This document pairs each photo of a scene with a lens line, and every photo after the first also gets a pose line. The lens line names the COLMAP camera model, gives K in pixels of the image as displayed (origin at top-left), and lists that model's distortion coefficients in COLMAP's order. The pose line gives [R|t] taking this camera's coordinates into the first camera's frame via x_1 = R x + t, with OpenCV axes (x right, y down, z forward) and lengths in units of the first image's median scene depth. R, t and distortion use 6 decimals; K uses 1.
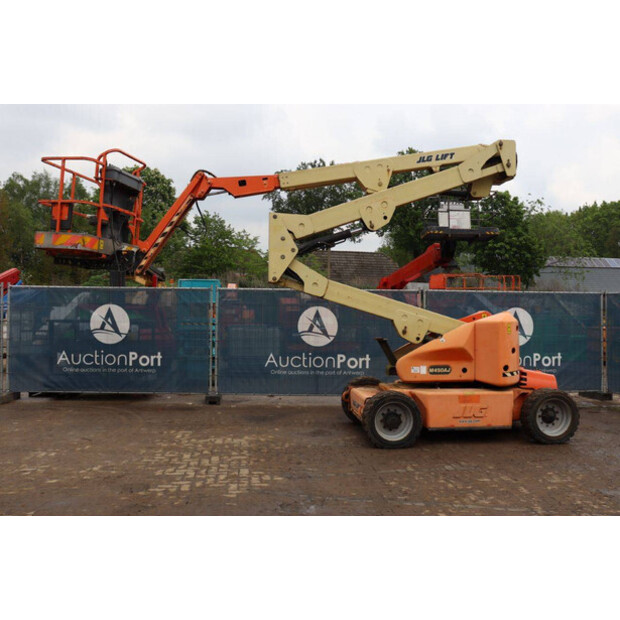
lens RADIAL K [[614.1, 0, 313.4], [0, 614.1, 309.3], [0, 0, 1]] dist [-0.121449, 0.213933]
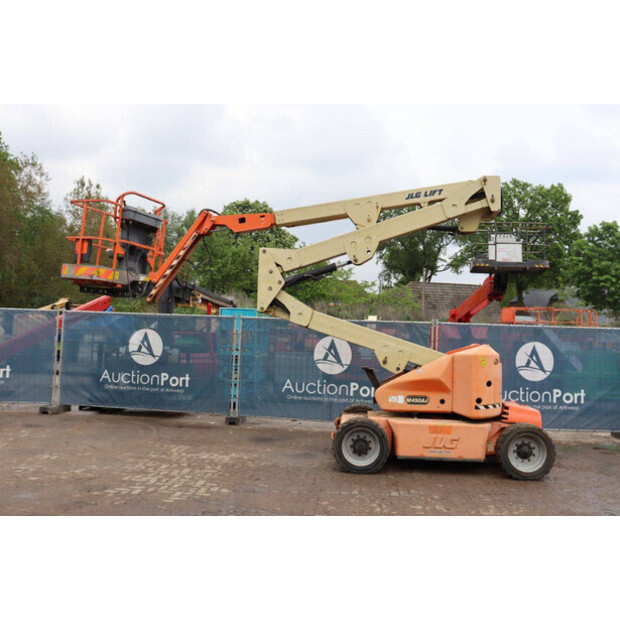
lens RADIAL K [[612.4, 0, 316.6], [0, 612.4, 308.8], [0, 0, 1]] dist [-0.121748, 0.209693]
pose [[0.983182, 0.017236, -0.181812, 0.217836], [-0.026376, 0.998500, -0.047973, -0.000085], [0.180713, 0.051962, 0.982162, -0.039794]]
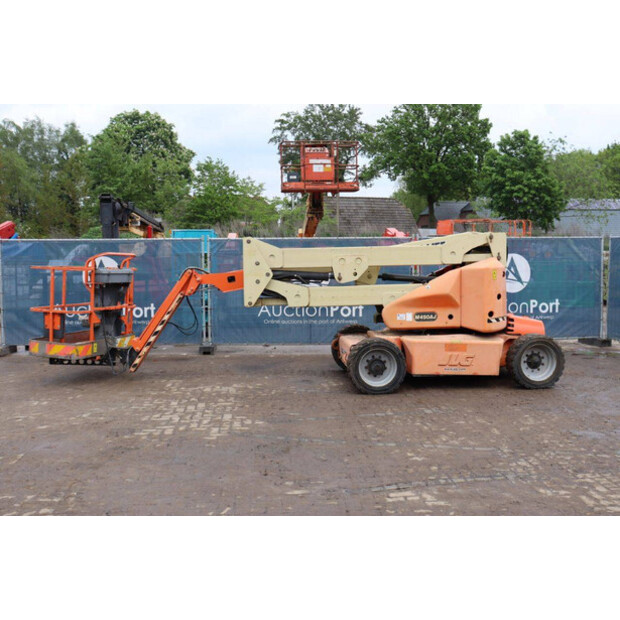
lens RADIAL K [[639.3, 0, 314.3], [0, 639.3, 307.5], [0, 0, 1]] dist [-0.102788, 0.213797]
pose [[0.999685, -0.013574, -0.021122, 0.044857], [0.015158, 0.996939, 0.076705, 0.000940], [0.020016, -0.077001, 0.996830, -0.046055]]
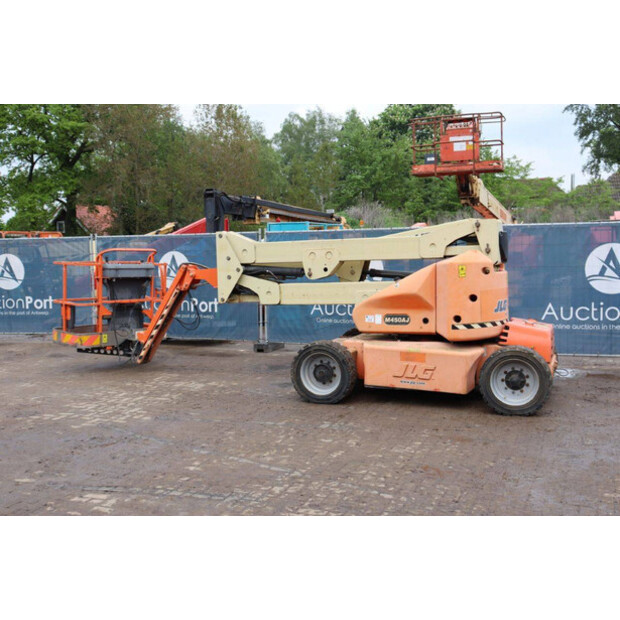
lens RADIAL K [[711.6, 0, 316.5], [0, 711.6, 311.0], [0, 0, 1]] dist [-0.075979, 0.278561]
pose [[0.887743, 0.014826, -0.460101, 0.552204], [0.023043, 0.996797, 0.076582, 0.007368], [0.459763, -0.078587, 0.884558, 0.058587]]
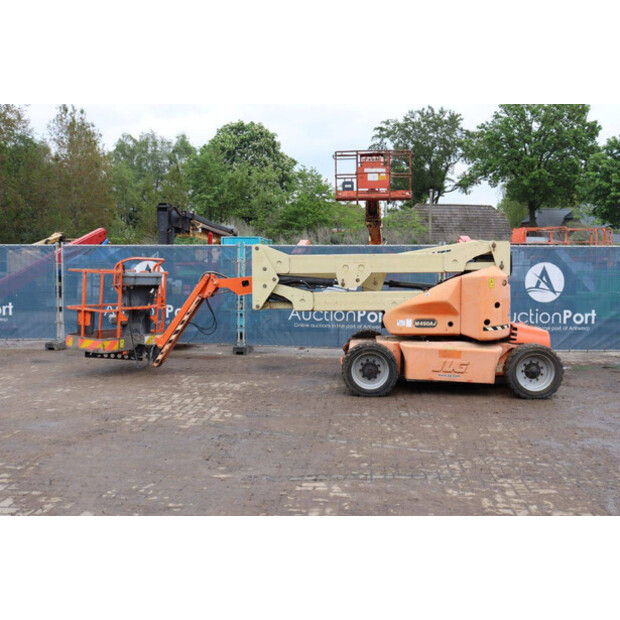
lens RADIAL K [[639.3, 0, 314.3], [0, 639.3, 307.5], [0, 0, 1]] dist [-0.102788, 0.213797]
pose [[0.982072, 0.008783, -0.188303, 0.218770], [0.003454, 0.997908, 0.064556, 0.003112], [0.188476, -0.064049, 0.979987, -0.077991]]
